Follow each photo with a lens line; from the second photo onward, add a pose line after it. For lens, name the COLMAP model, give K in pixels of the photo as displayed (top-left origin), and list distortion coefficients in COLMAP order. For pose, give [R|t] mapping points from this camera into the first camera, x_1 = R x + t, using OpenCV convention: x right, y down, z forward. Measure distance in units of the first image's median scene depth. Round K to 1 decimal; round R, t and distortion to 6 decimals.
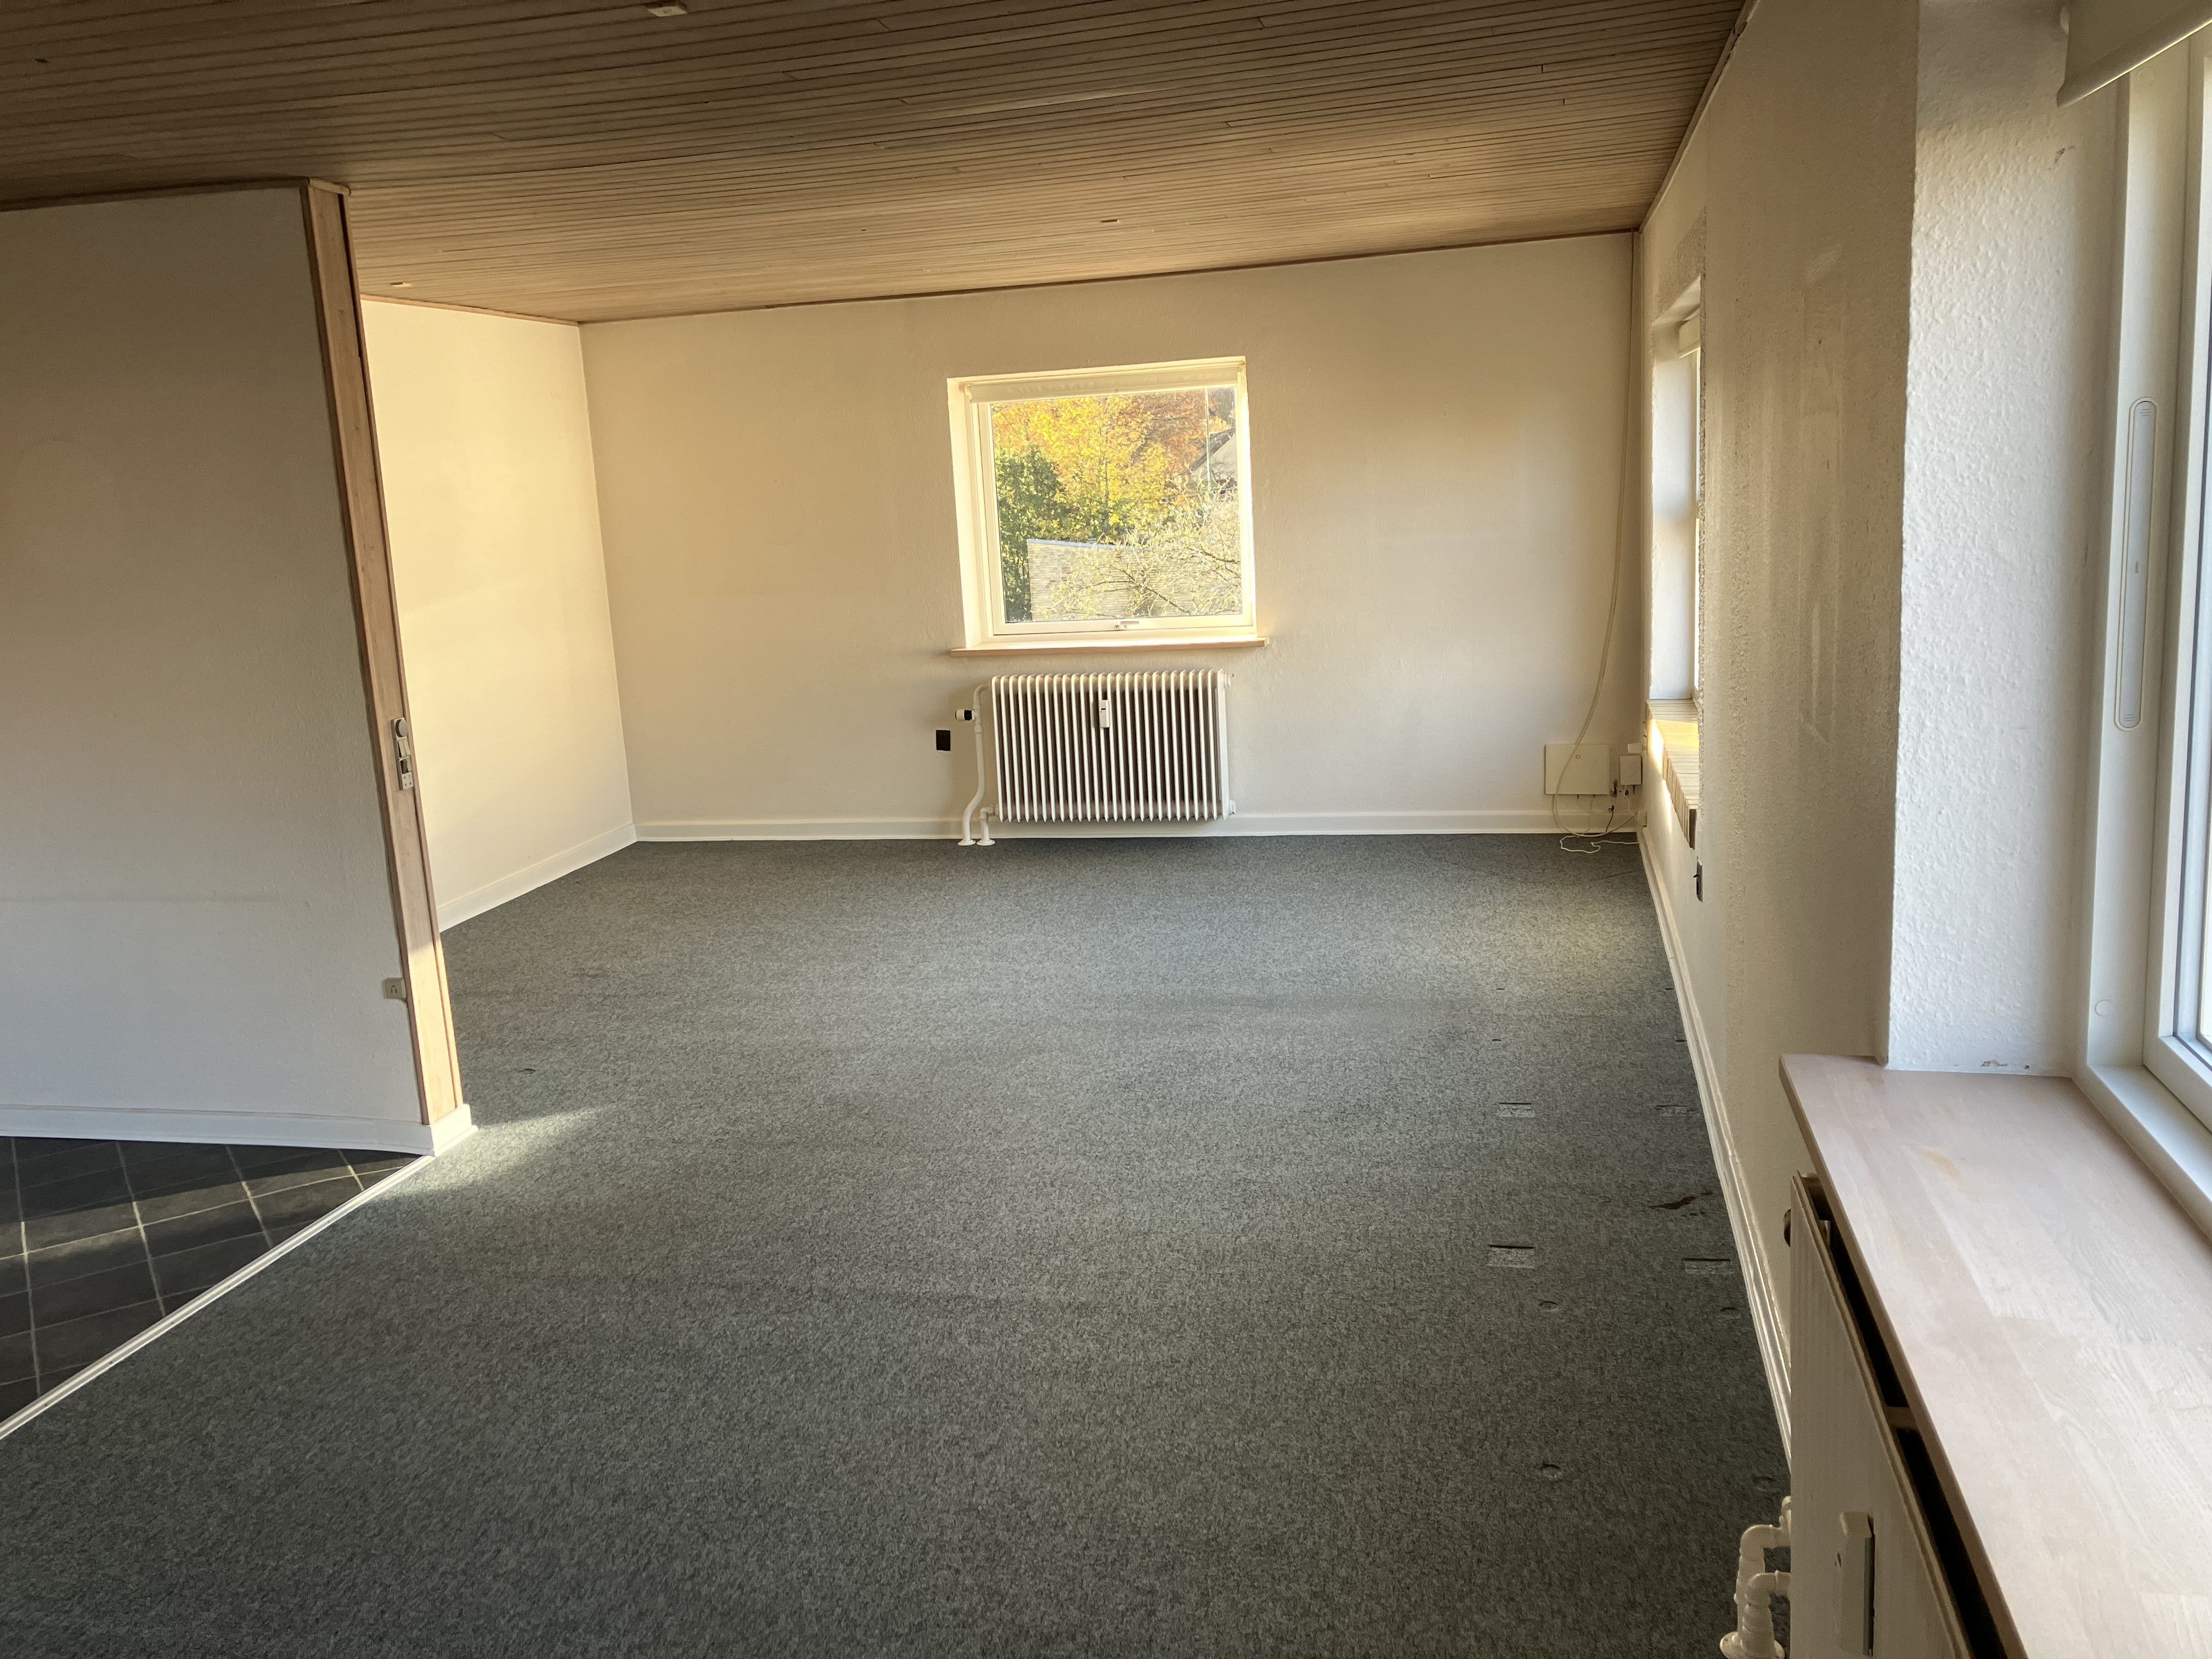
lens RADIAL K [[1801.6, 0, 1106.0], [0, 1801.6, 829.5], [0, 0, 1]] dist [0.046809, -0.002237]
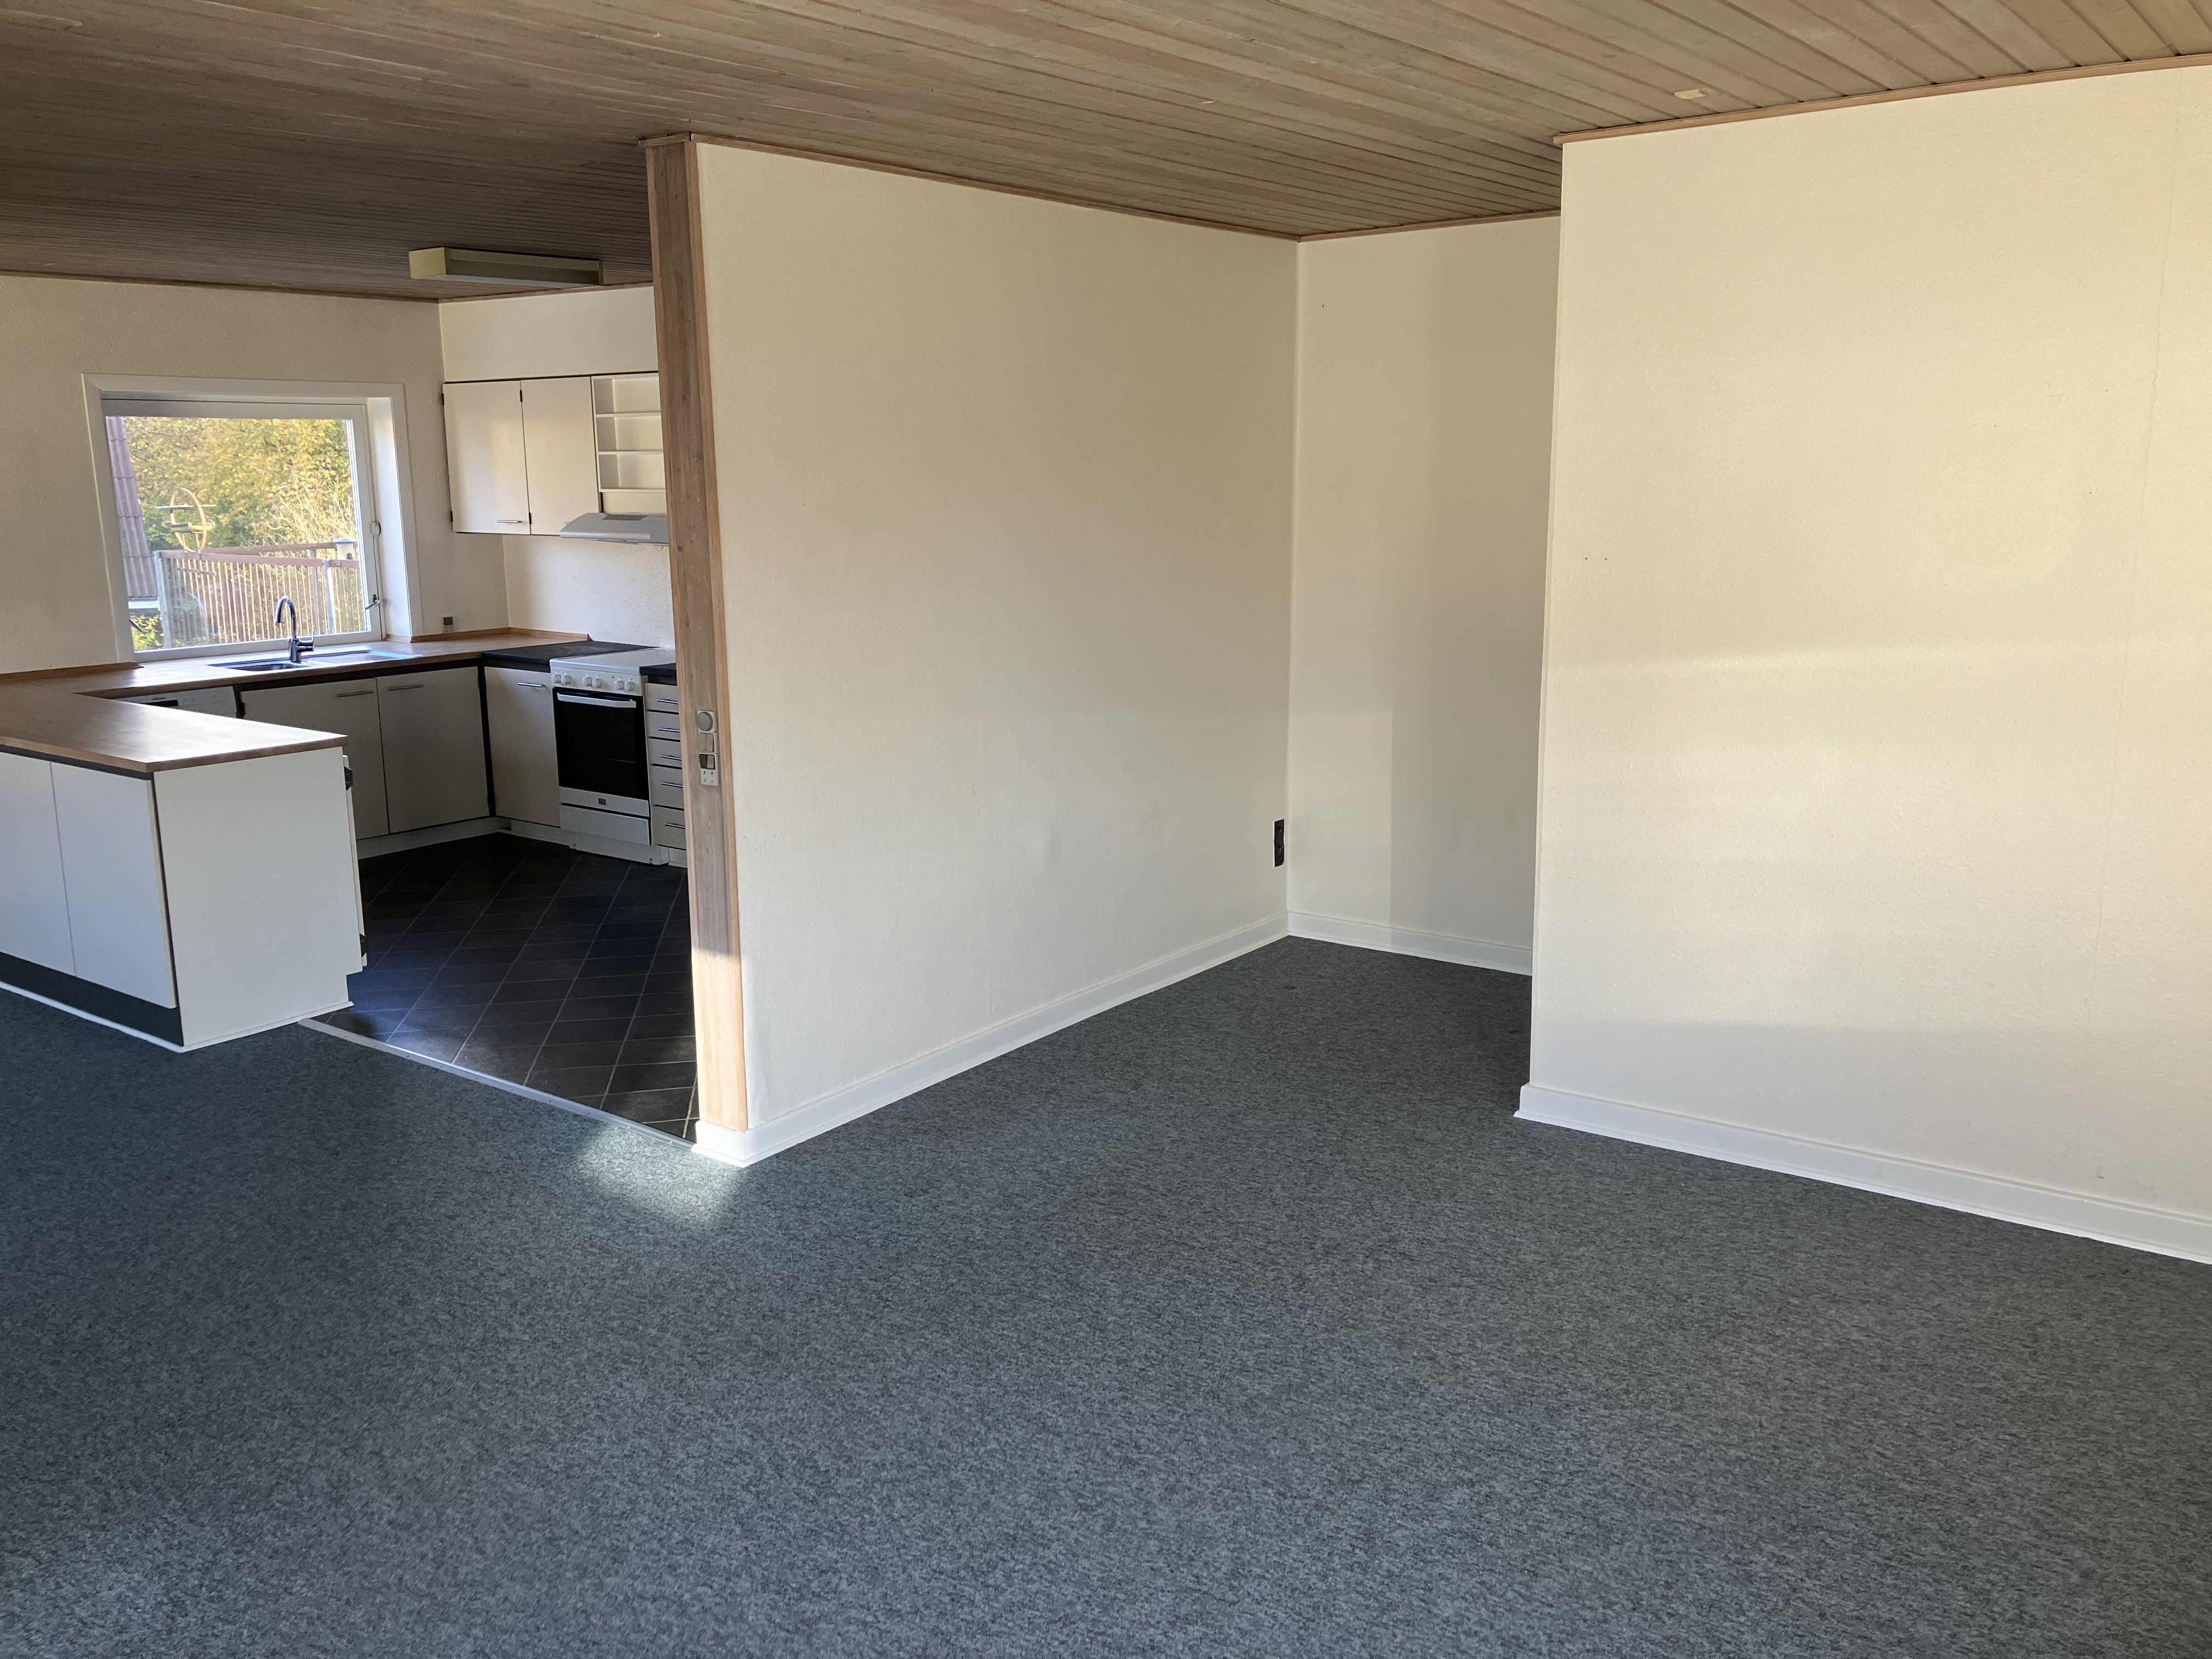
lens RADIAL K [[1800.2, 0, 1106.2], [0, 1800.2, 851.2], [0, 0, 1]] dist [0.018679, -0.065749]
pose [[-0.394424, 0.247830, -0.884878, 0.417046], [-0.157077, 0.930590, 0.330648, -0.376915], [0.905404, 0.269410, -0.328119, 1.715790]]
